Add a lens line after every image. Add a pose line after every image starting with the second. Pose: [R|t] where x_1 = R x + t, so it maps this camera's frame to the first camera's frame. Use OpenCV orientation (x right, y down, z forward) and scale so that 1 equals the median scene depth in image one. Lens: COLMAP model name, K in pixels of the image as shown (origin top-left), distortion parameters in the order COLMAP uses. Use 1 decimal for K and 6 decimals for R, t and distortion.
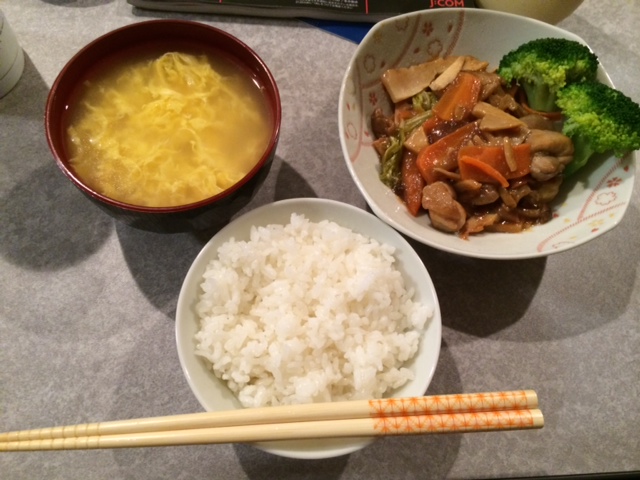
lens RADIAL K [[548.3, 0, 316.0], [0, 548.3, 240.9], [0, 0, 1]] dist [0.080997, -0.128971]
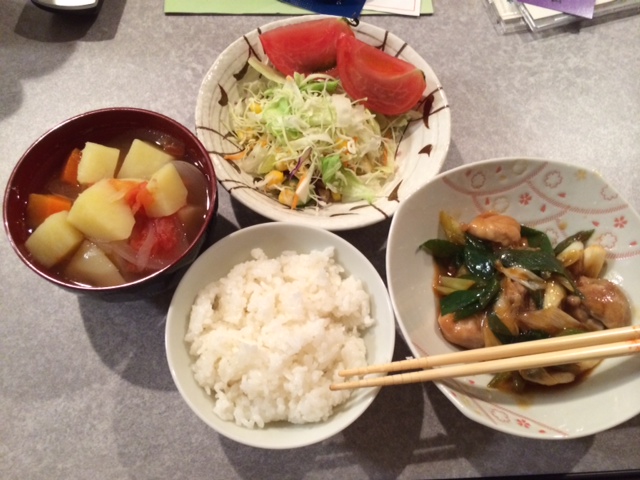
lens RADIAL K [[548.3, 0, 316.0], [0, 548.3, 240.9], [0, 0, 1]] dist [0.080997, -0.128971]
pose [[0.999472, -0.011728, -0.030293, 0.079012], [0.011513, 0.999907, -0.007265, -0.045958], [0.030375, 0.006912, 0.999515, -0.127460]]
